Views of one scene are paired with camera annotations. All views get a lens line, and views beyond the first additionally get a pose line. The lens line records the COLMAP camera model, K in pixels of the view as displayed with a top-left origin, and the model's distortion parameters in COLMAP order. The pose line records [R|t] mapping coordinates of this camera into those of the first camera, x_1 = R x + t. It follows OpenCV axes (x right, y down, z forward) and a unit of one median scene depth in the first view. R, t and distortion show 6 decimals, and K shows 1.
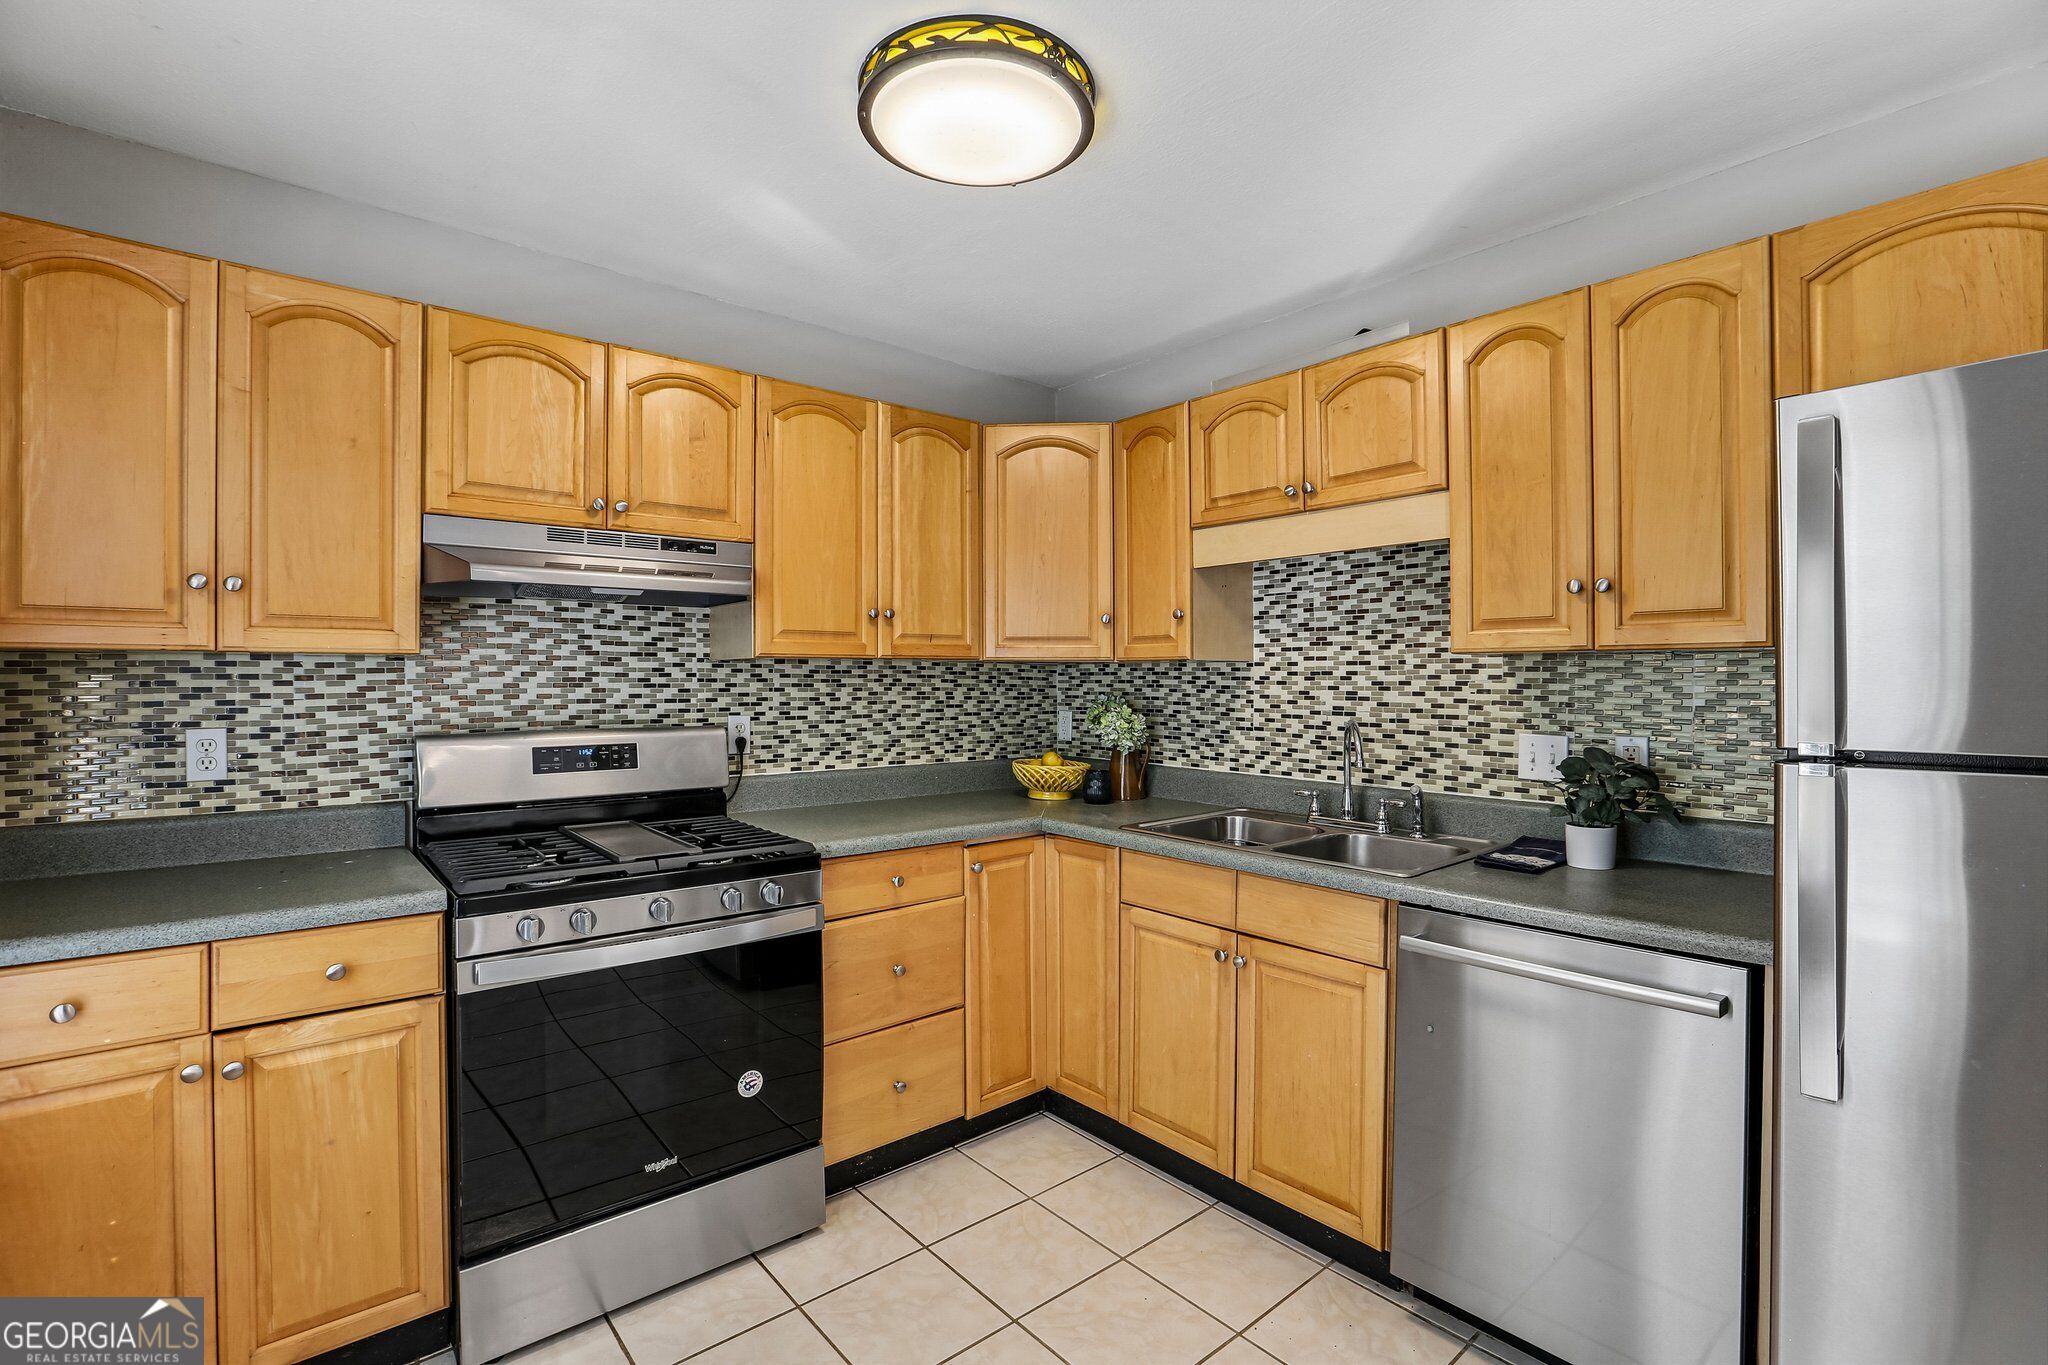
lens RADIAL K [[938.0, 0, 1037.4], [0, 938.0, 668.1], [0, 0, 1]] dist [-0.030224, 0.009515]
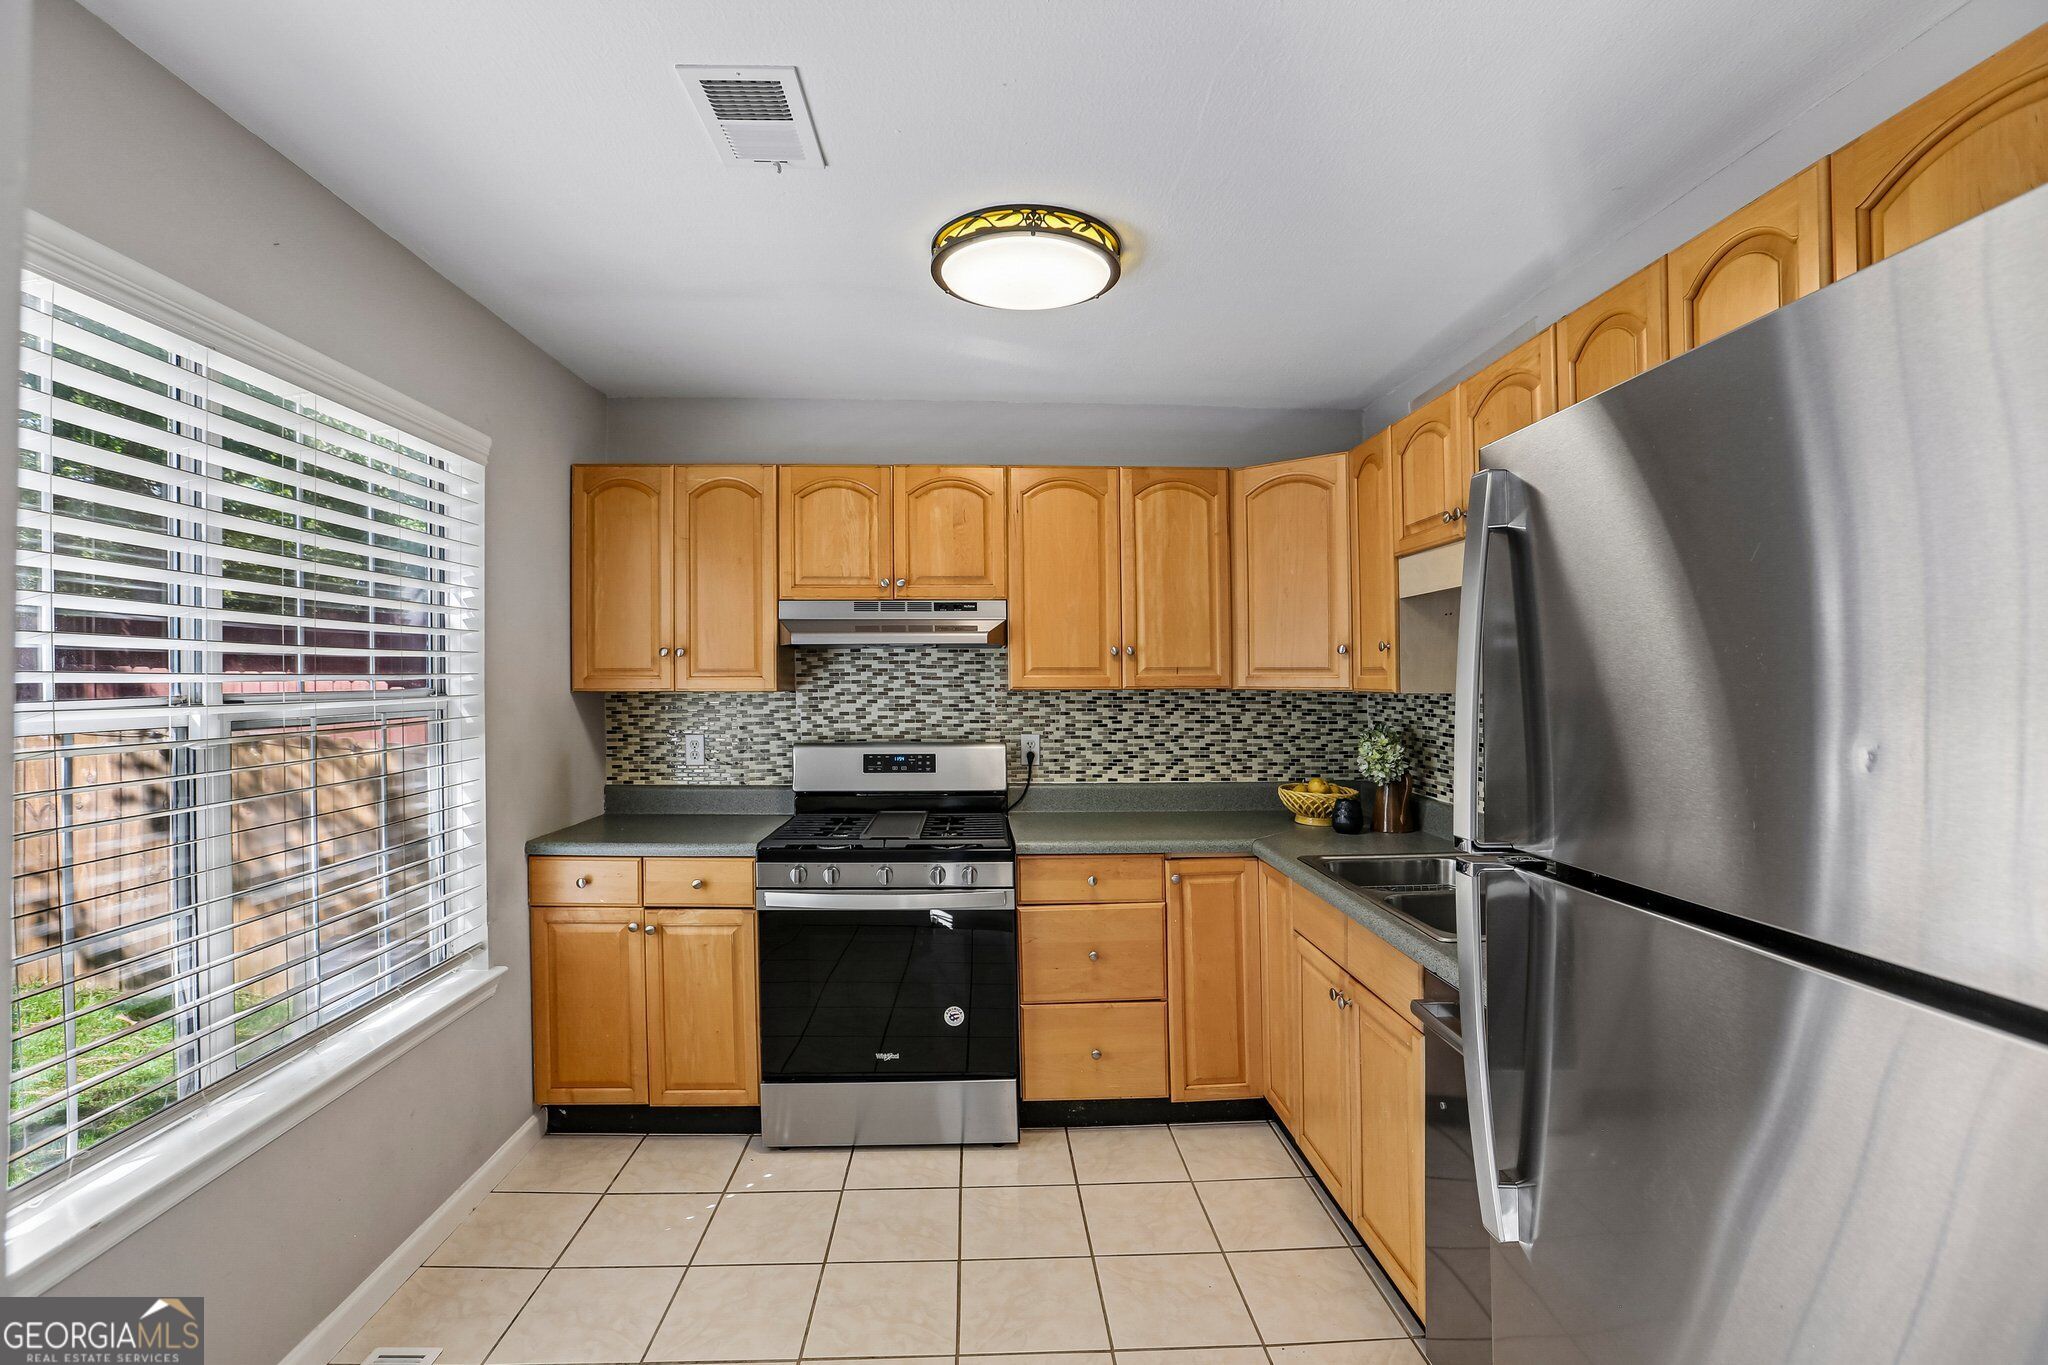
lens RADIAL K [[938.0, 0, 1012.8], [0, 938.0, 676.3], [0, 0, 1]] dist [-0.030224, 0.009515]
pose [[0.794099, -0.001356, -0.607787, 0.474163], [0.005678, 0.999970, 0.005188, -0.036776], [0.607762, -0.007571, 0.794083, -0.004252]]
